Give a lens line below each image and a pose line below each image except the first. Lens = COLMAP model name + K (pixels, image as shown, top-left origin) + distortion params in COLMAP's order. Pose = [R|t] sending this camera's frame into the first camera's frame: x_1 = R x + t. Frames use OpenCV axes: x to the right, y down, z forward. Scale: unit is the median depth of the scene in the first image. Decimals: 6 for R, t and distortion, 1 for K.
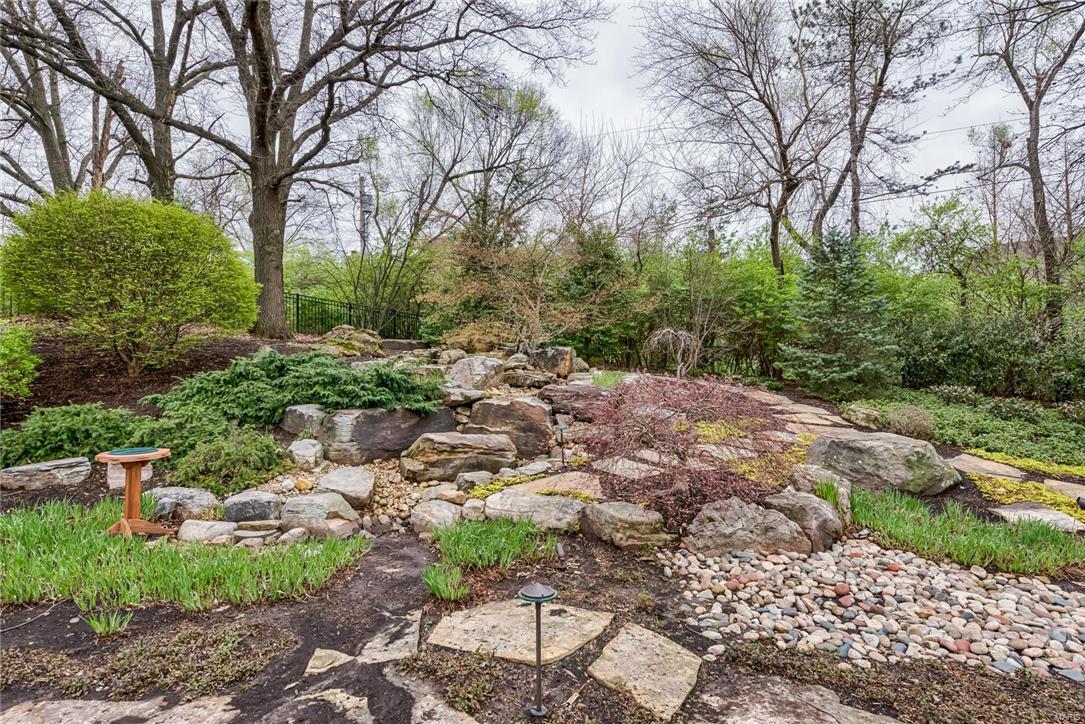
lens RADIAL K [[529.3, 0, 542.5], [0, 529.3, 359.5], [0, 0, 1]] dist [-0.001725, -0.000307]
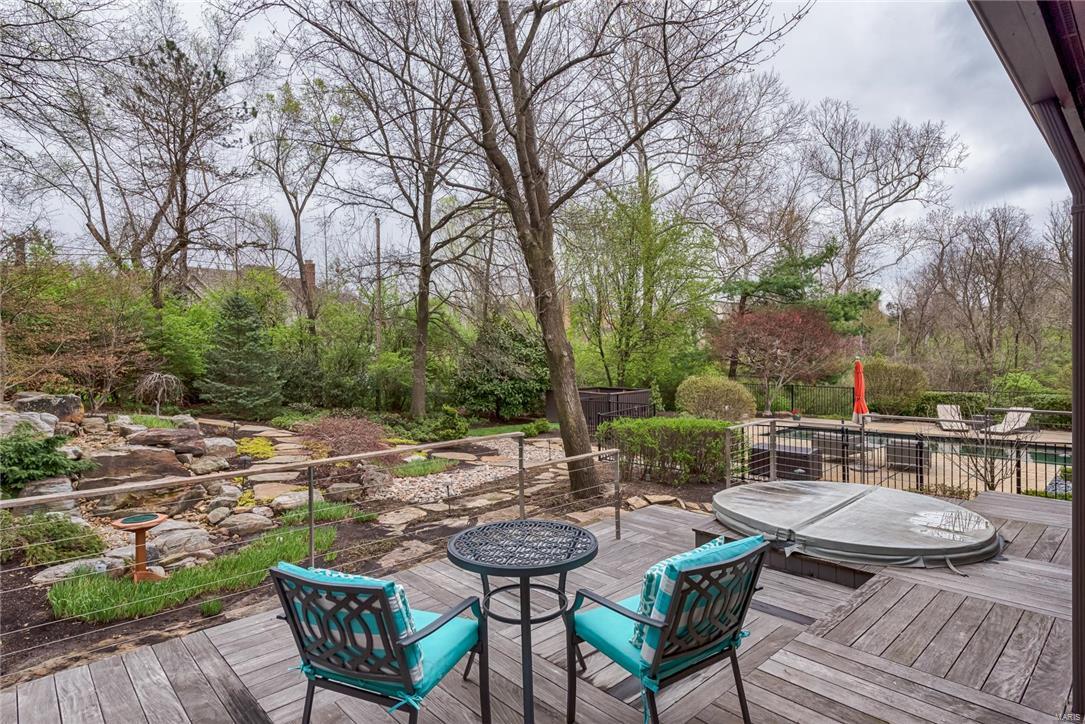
lens RADIAL K [[586.4, 0, 543.0], [0, 586.4, 360.5], [0, 0, 1]] dist [0.000406, 0.000018]
pose [[0.222846, -0.007308, 0.974826, -0.810662], [0.003160, 0.999972, 0.006775, -0.090461], [-0.974848, 0.001570, 0.222863, -0.112456]]
